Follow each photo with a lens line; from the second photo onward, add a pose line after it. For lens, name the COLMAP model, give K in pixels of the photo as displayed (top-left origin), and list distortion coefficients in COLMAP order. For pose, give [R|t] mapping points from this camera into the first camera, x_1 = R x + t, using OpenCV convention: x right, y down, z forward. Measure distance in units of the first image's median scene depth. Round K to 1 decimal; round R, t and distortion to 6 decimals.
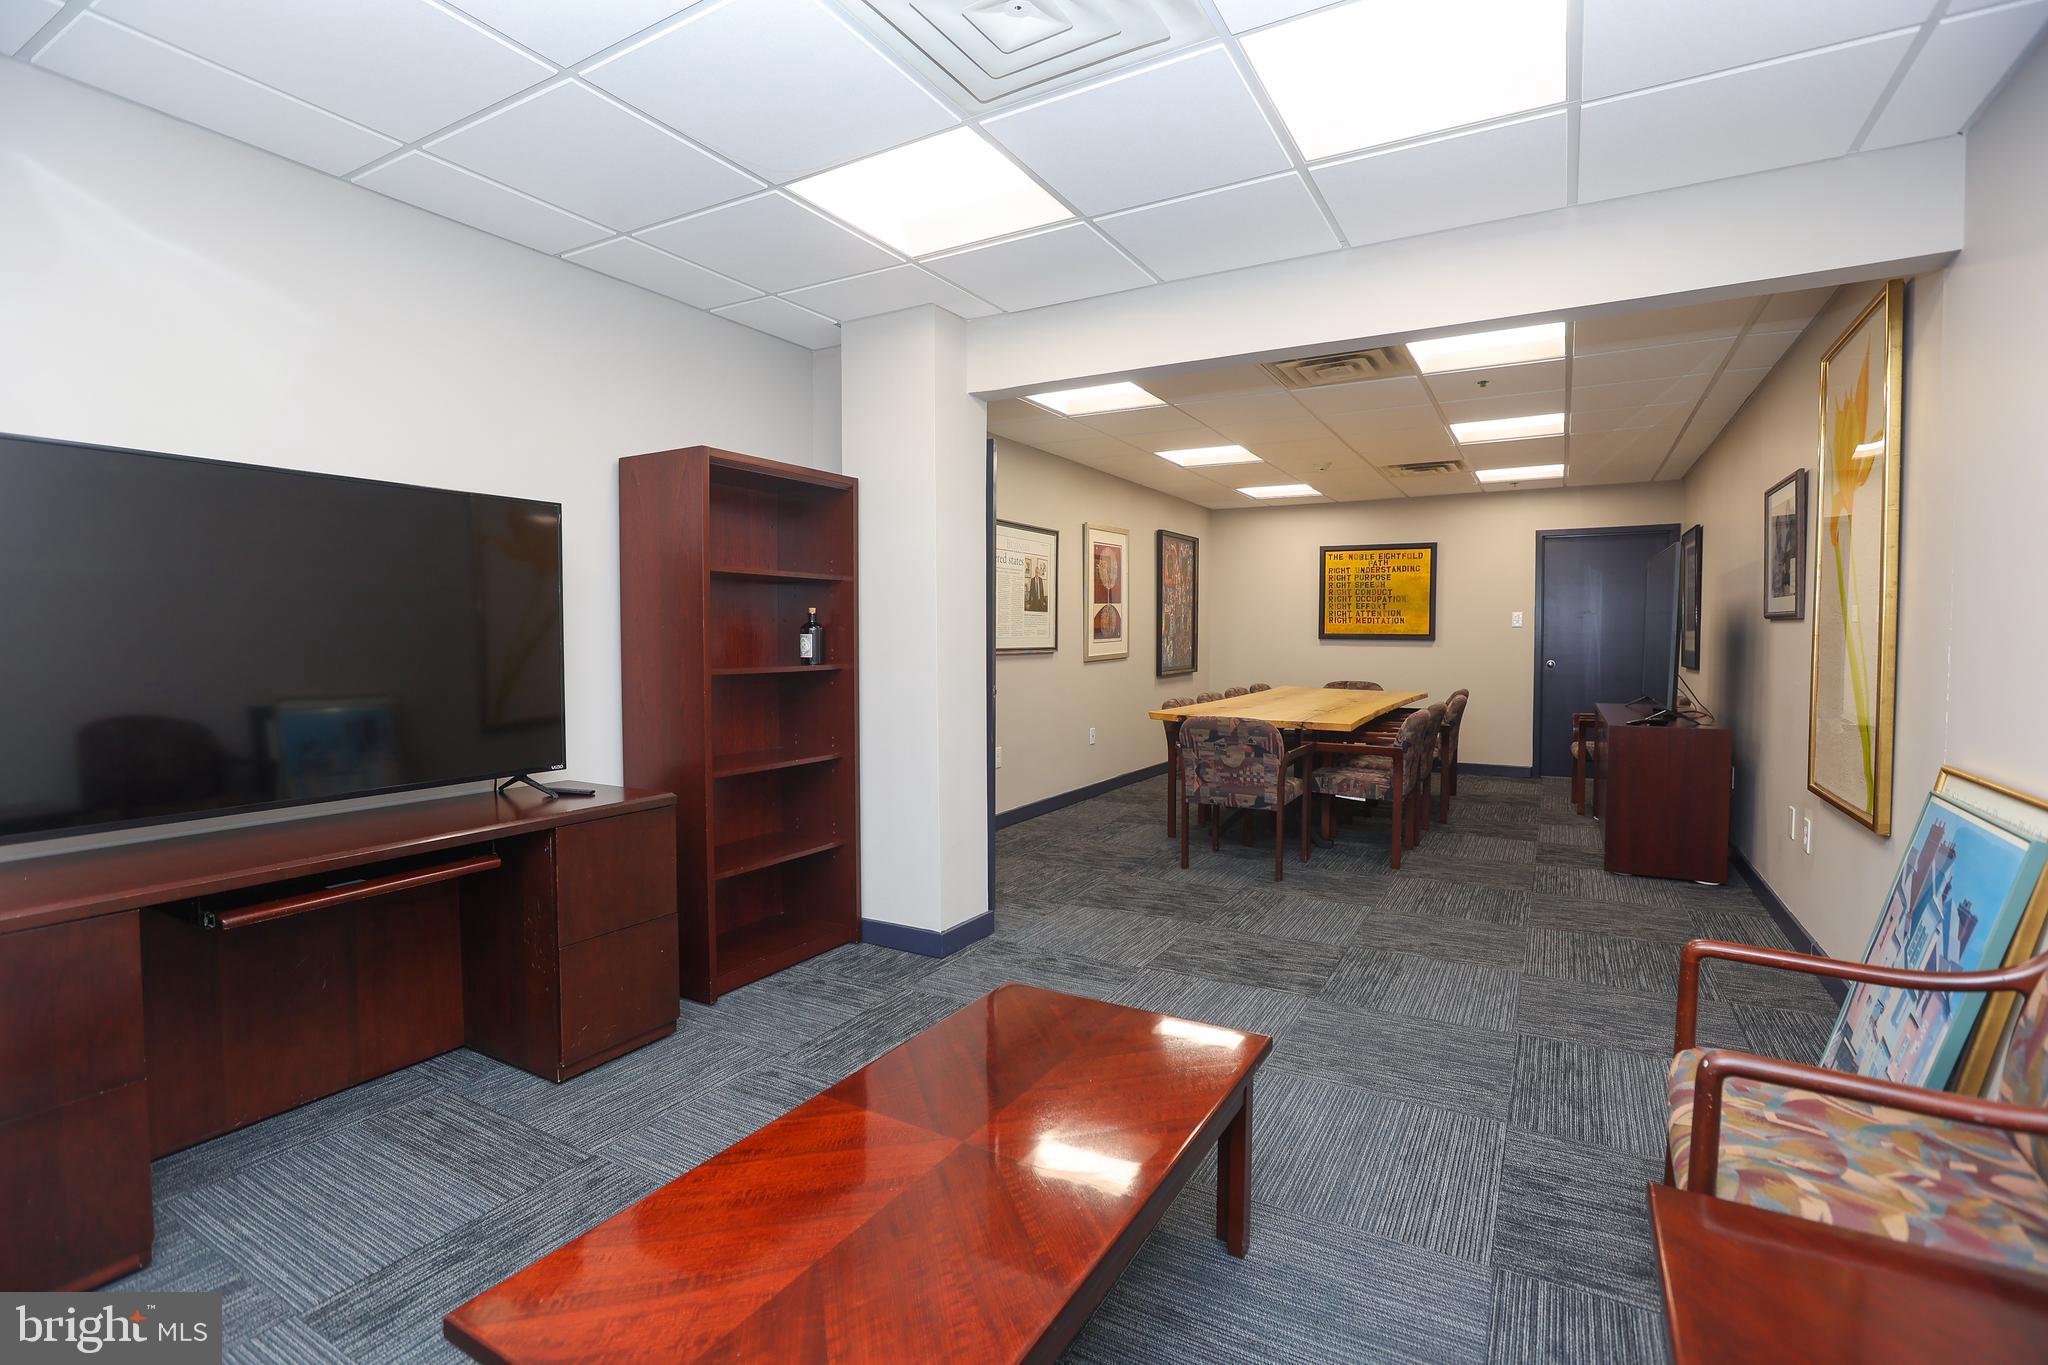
lens RADIAL K [[976.5, 0, 1024.6], [0, 976.5, 677.7], [0, 0, 1]] dist [-0.032905, 0.001000]
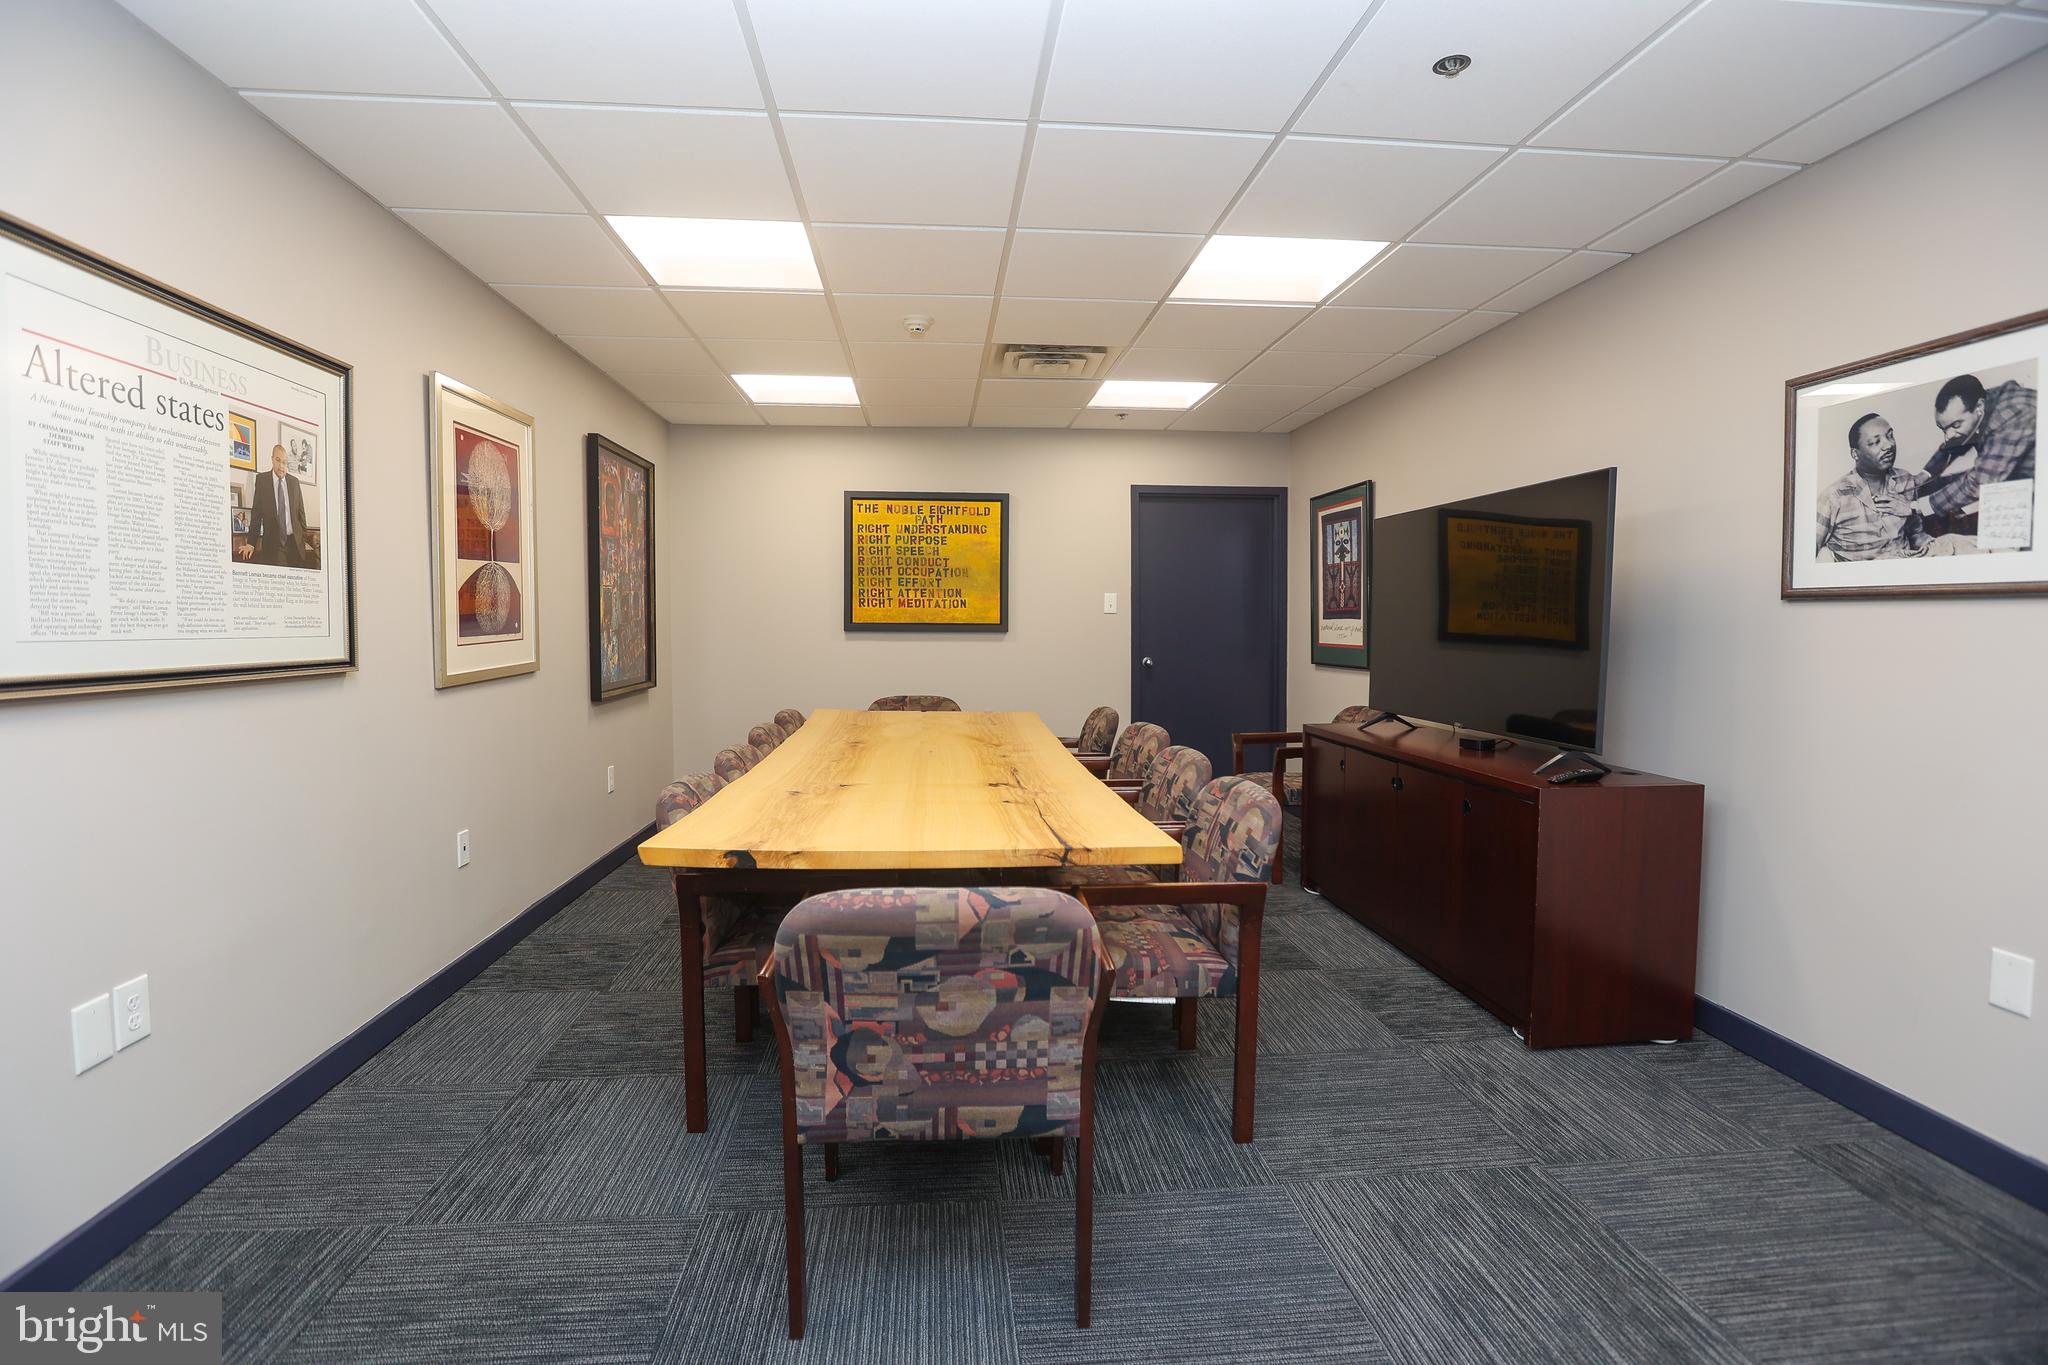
lens RADIAL K [[976.5, 0, 1025.8], [0, 976.5, 668.4], [0, 0, 1]] dist [-0.032905, 0.001000]
pose [[0.826073, -0.027527, 0.562891, 0.033600], [0.025891, 0.999605, 0.010888, -0.021694], [-0.562968, 0.005579, 0.826460, 0.454224]]
